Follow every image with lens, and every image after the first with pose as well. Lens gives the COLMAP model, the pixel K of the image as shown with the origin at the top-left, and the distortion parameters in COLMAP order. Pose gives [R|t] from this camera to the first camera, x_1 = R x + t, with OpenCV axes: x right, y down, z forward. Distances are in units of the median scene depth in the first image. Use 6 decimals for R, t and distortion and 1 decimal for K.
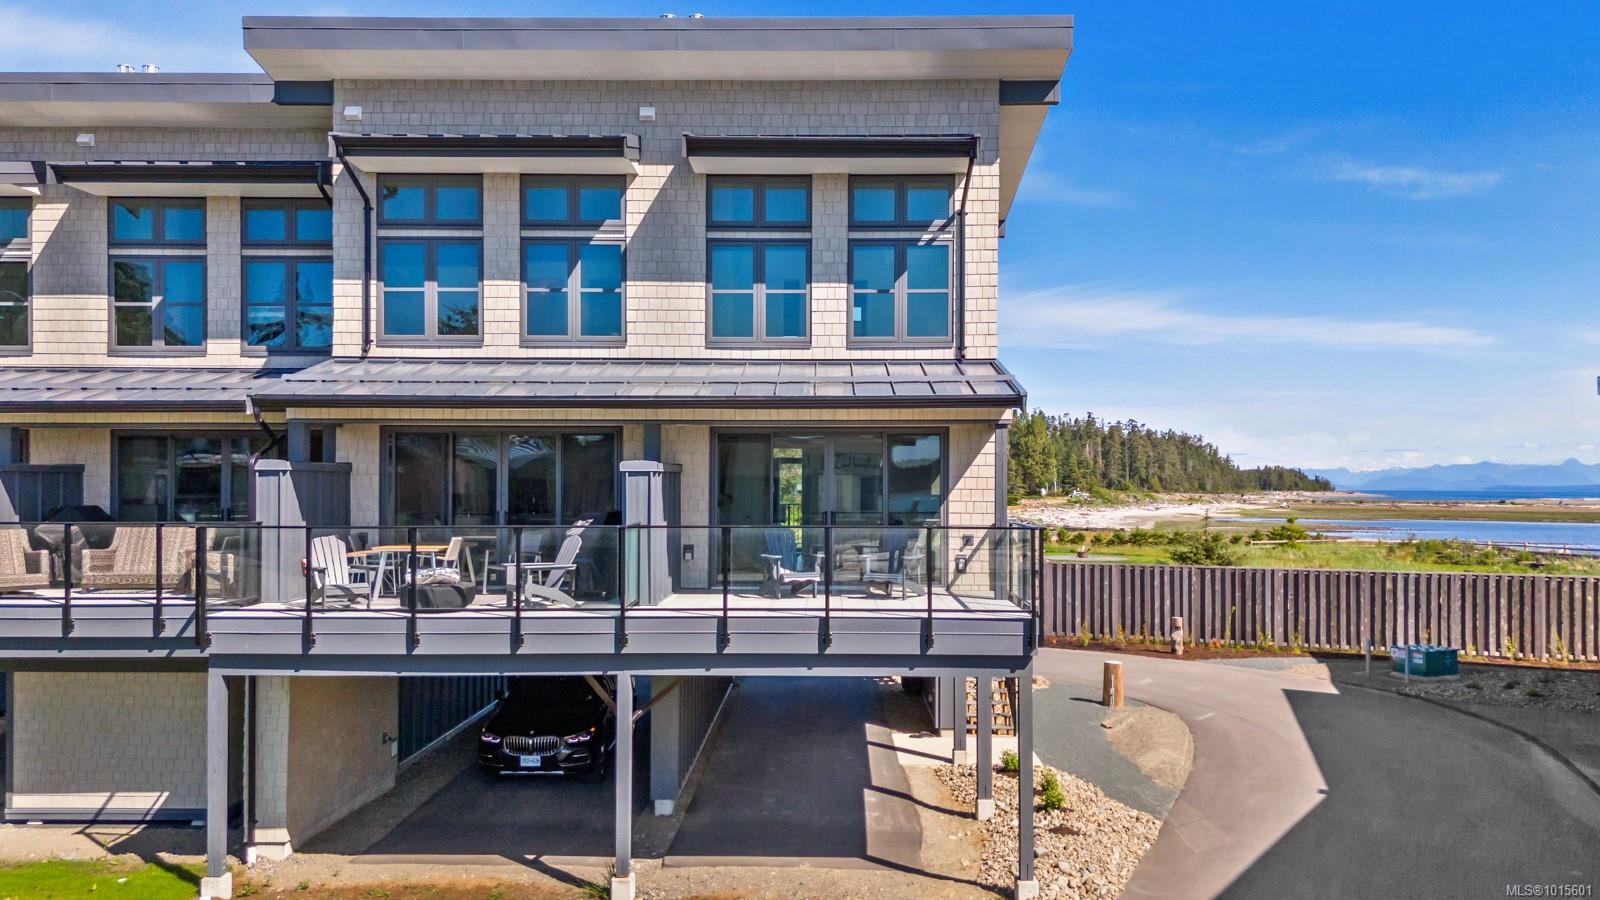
lens RADIAL K [[1177.9, 0, 779.6], [0, 1177.9, 484.1], [0, 0, 1]] dist [0.082466, -0.001761]
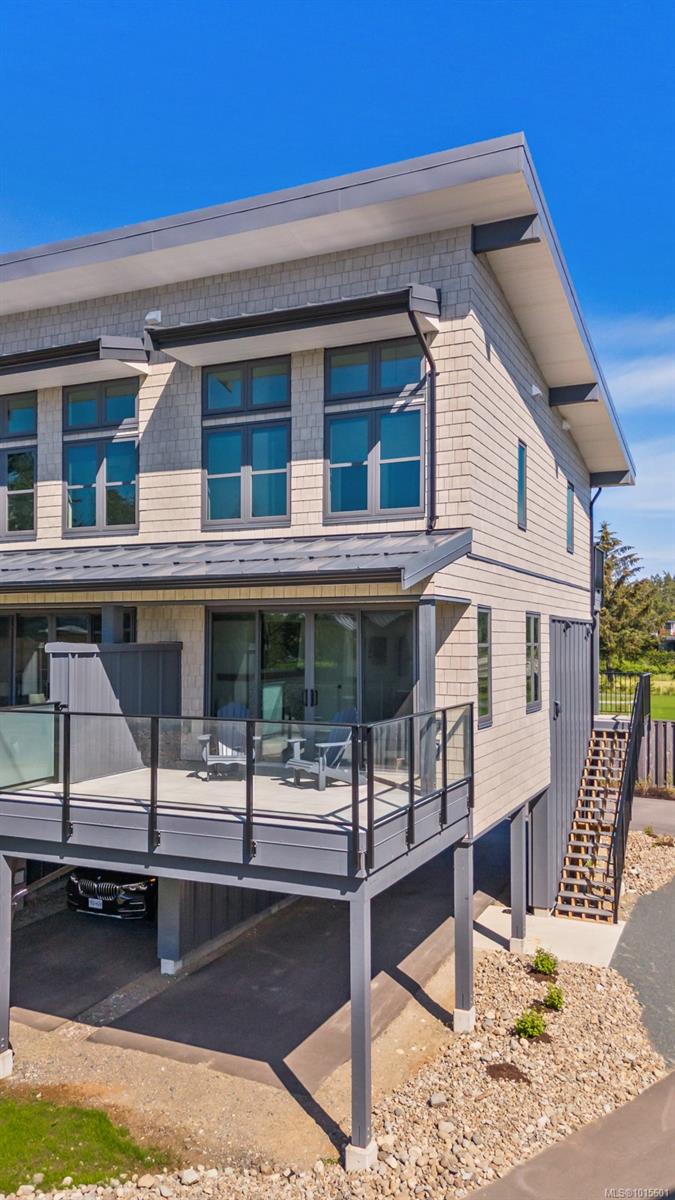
lens RADIAL K [[879.3, 0, 331.8], [0, 879.3, 624.2], [0, 0, 1]] dist [0.081854, -0.076495]
pose [[0.917685, -0.008033, -0.397227, 0.354683], [0.002158, 0.999882, -0.015236, -0.020294], [0.397303, 0.013124, 0.917594, 0.327102]]
